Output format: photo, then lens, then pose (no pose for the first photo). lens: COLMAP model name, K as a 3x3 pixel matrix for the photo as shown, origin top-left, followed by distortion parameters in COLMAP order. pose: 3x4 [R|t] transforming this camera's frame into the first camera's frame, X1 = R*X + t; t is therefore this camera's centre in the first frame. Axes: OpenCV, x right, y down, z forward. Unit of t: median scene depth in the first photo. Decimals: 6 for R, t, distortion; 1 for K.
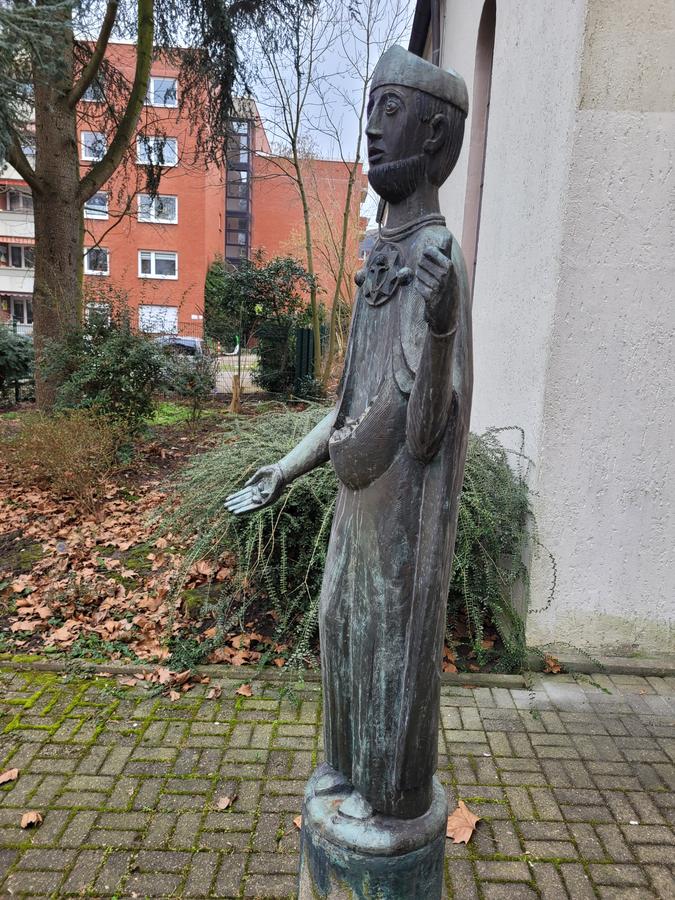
lens RADIAL K [[659.8, 0, 339.1], [0, 659.8, 451.3], [0, 0, 1]] dist [0.041288, -0.017773]
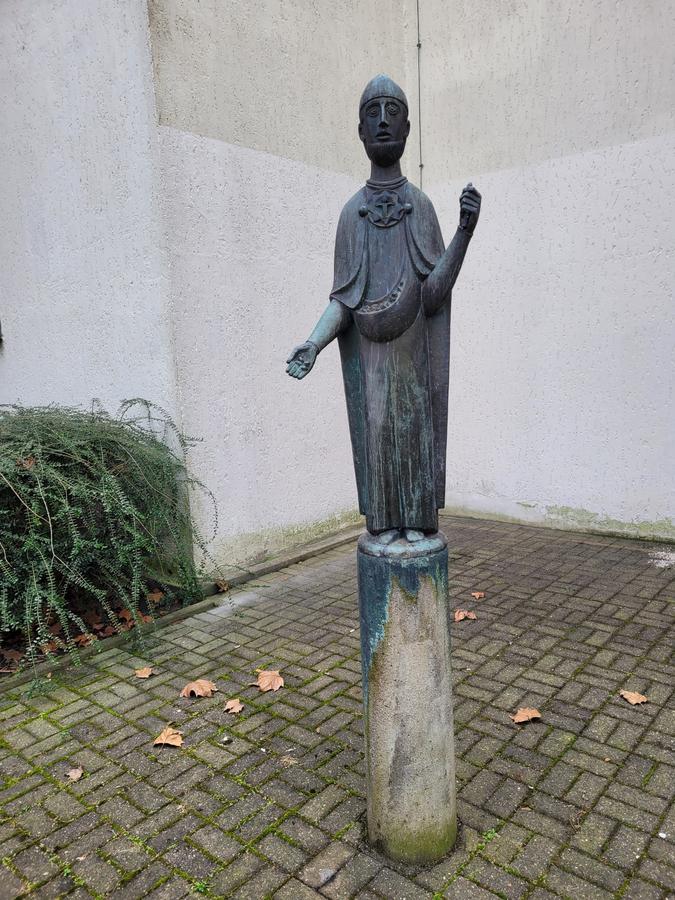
lens RADIAL K [[659.8, 0, 342.1], [0, 659.8, 449.9], [0, 0, 1]] dist [0.041288, -0.017773]
pose [[0.658120, -0.175067, 0.732277, -0.418612], [0.199310, 0.978404, 0.054783, 0.067637], [-0.726054, 0.109897, 0.678800, 0.002292]]
